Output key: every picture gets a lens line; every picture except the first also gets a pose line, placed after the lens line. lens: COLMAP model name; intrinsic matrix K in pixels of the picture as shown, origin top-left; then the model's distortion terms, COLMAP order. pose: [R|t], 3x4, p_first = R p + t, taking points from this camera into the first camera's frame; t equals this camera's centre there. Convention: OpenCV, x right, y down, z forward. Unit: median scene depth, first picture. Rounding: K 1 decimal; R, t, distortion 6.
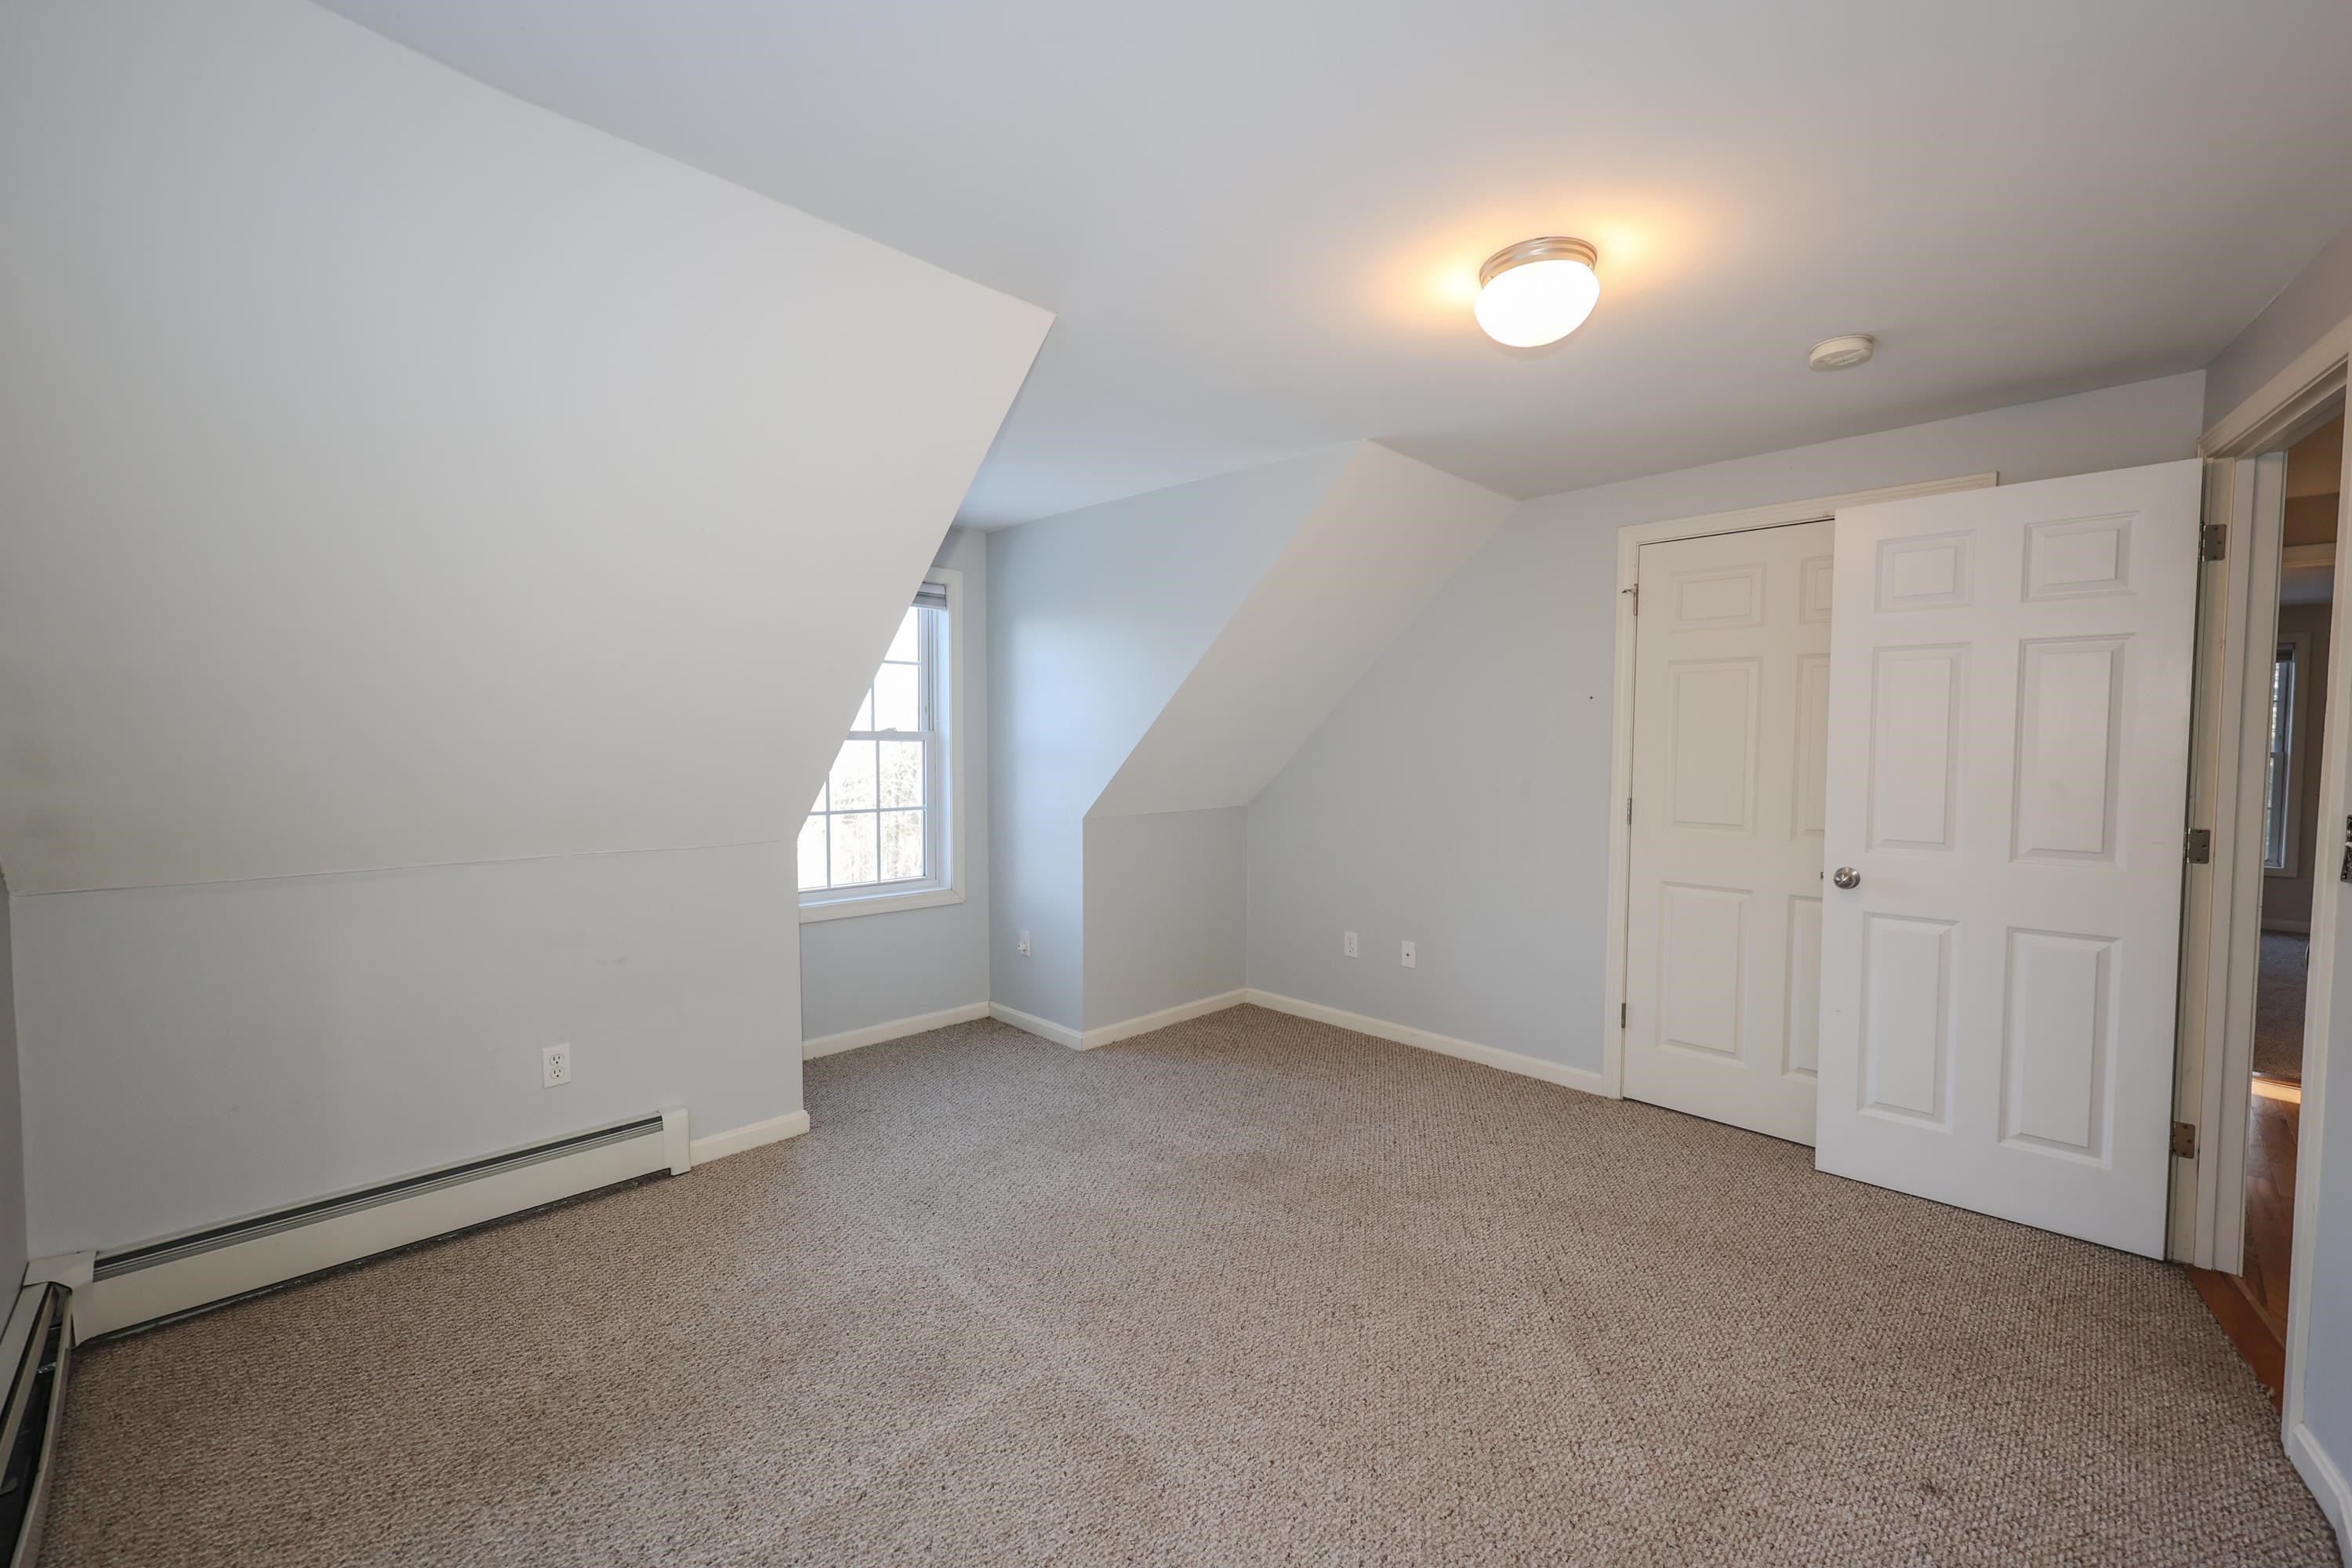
lens RADIAL K [[955.0, 0, 1176.0], [0, 955.0, 784.0], [0, 0, 1]] dist [0.001418, 0.000286]
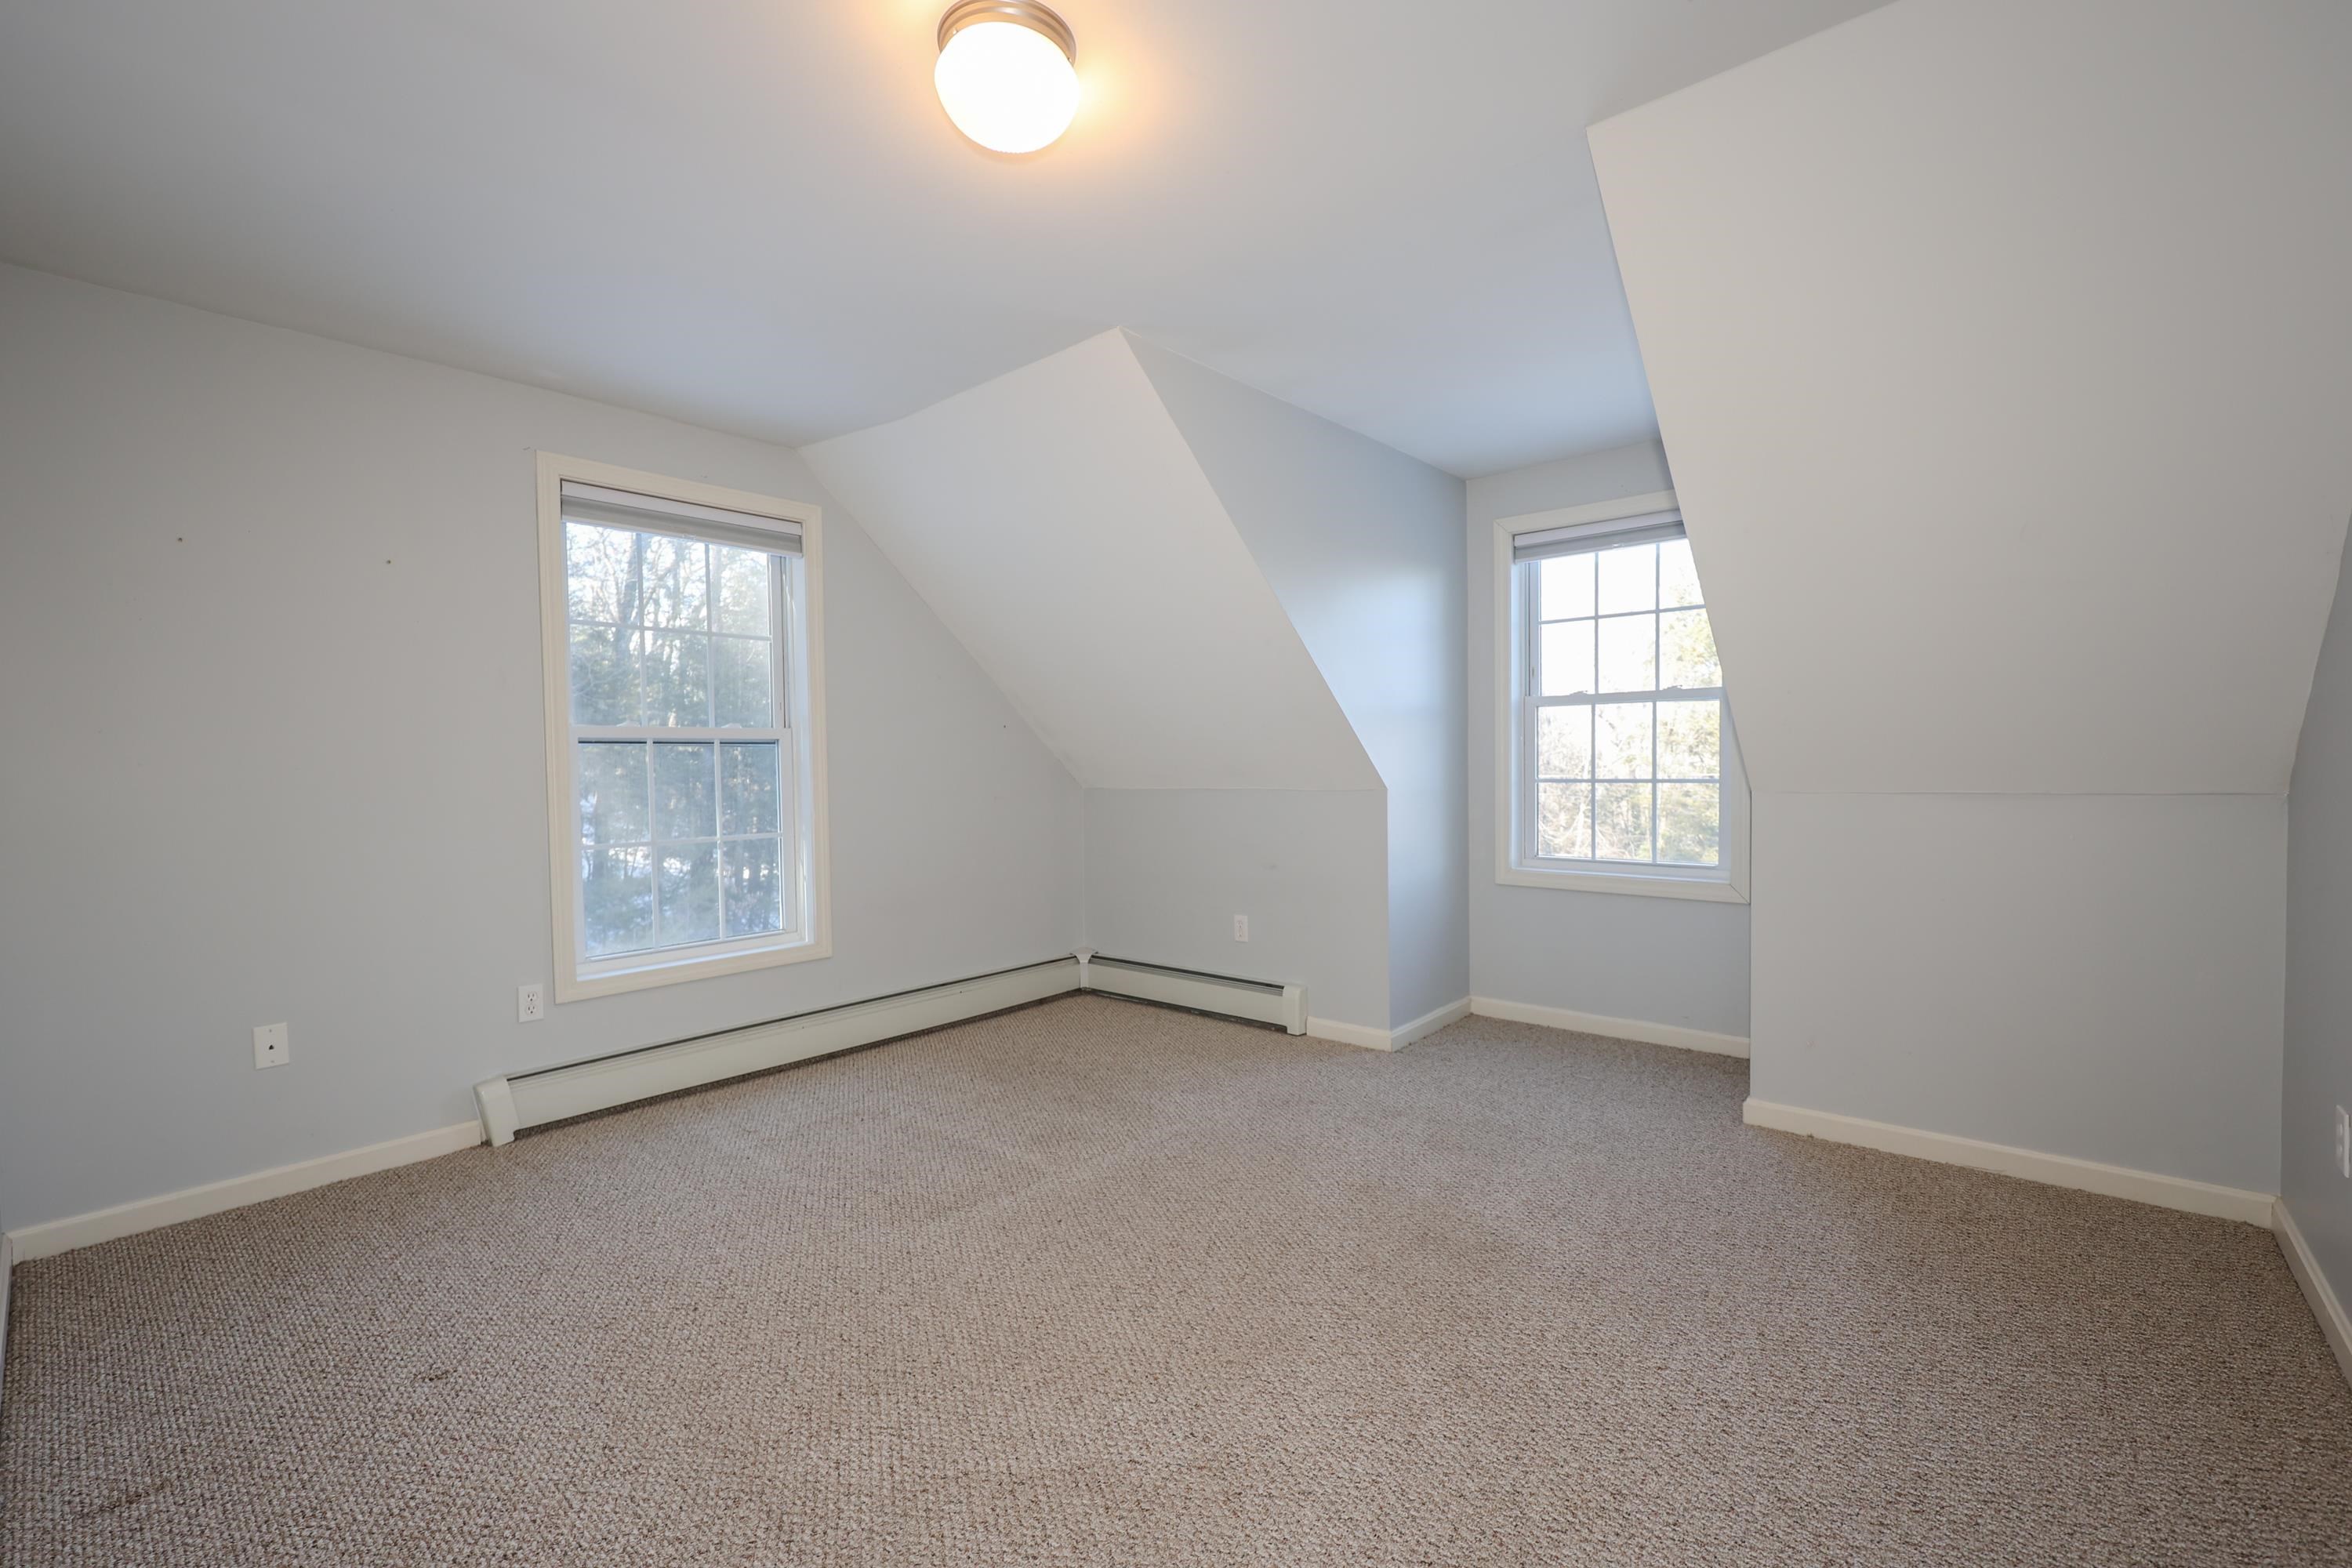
lens RADIAL K [[987.1, 0, 1173.7], [0, 987.1, 790.9], [0, 0, 1]] dist [-0.001439, -0.000120]
pose [[0.077593, 0.026461, -0.996634, 0.774044], [-0.033052, 0.999167, 0.023955, 0.040971], [0.996437, 0.031082, 0.078403, 0.676992]]
